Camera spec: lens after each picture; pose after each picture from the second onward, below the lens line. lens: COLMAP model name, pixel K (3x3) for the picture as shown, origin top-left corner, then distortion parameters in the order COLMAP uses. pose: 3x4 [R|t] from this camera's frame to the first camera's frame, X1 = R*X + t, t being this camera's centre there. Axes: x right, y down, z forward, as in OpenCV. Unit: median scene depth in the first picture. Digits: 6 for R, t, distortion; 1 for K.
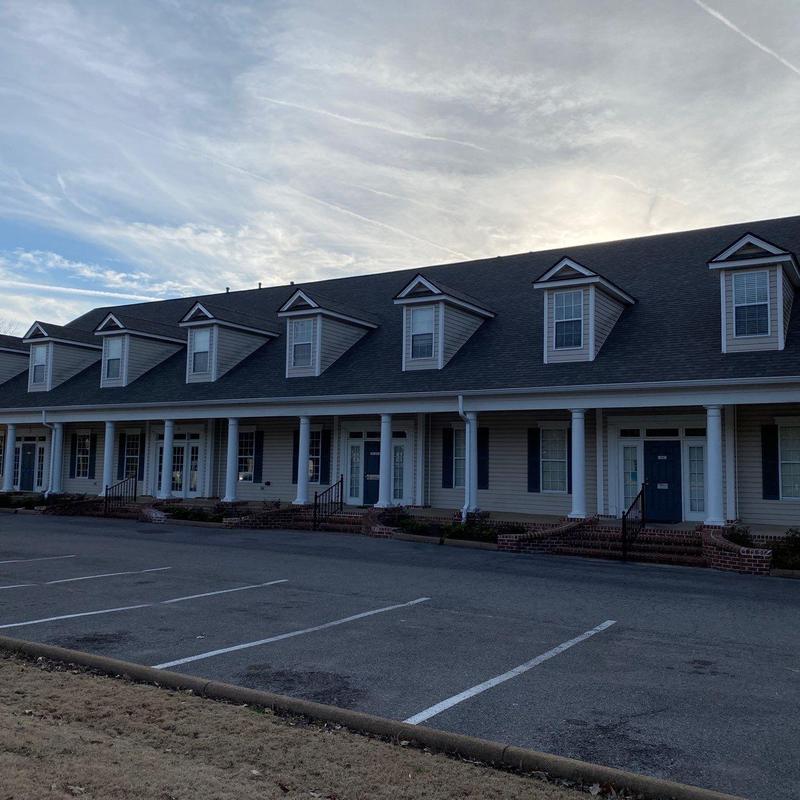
lens RADIAL K [[830.1, 0, 400.0], [0, 830.1, 400.0], [0, 0, 1]] dist [0.135694, 0.003794]
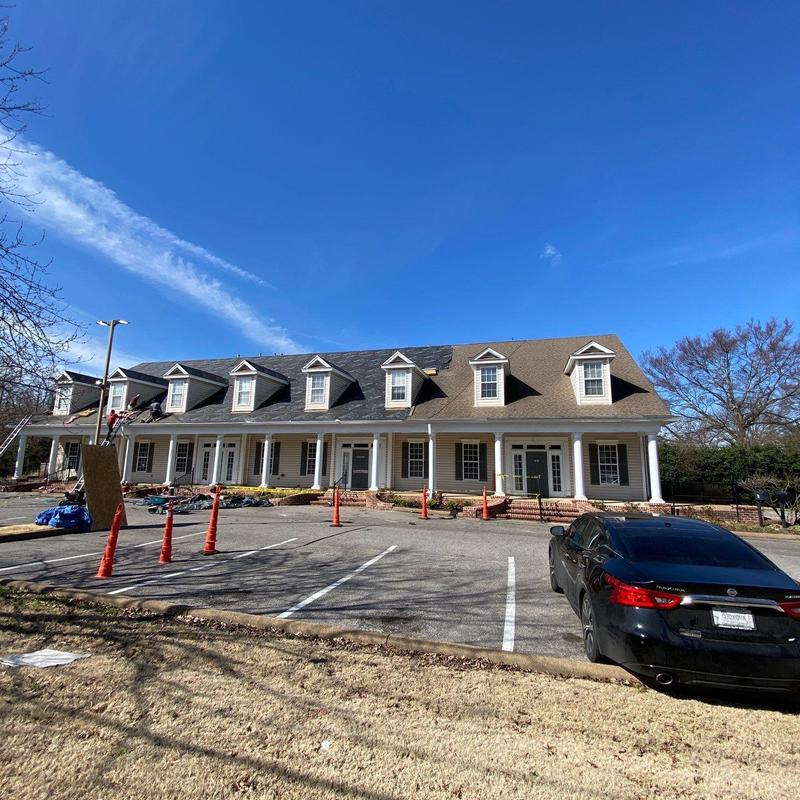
lens RADIAL K [[449.2, 0, 400.0], [0, 449.2, 400.0], [0, 0, 1]] dist [0.065380, 0.000028]
pose [[0.968576, 0.040390, 0.245415, -0.190834], [-0.025395, 0.997629, -0.063962, 0.006620], [-0.247417, 0.055719, 0.967306, 0.117281]]
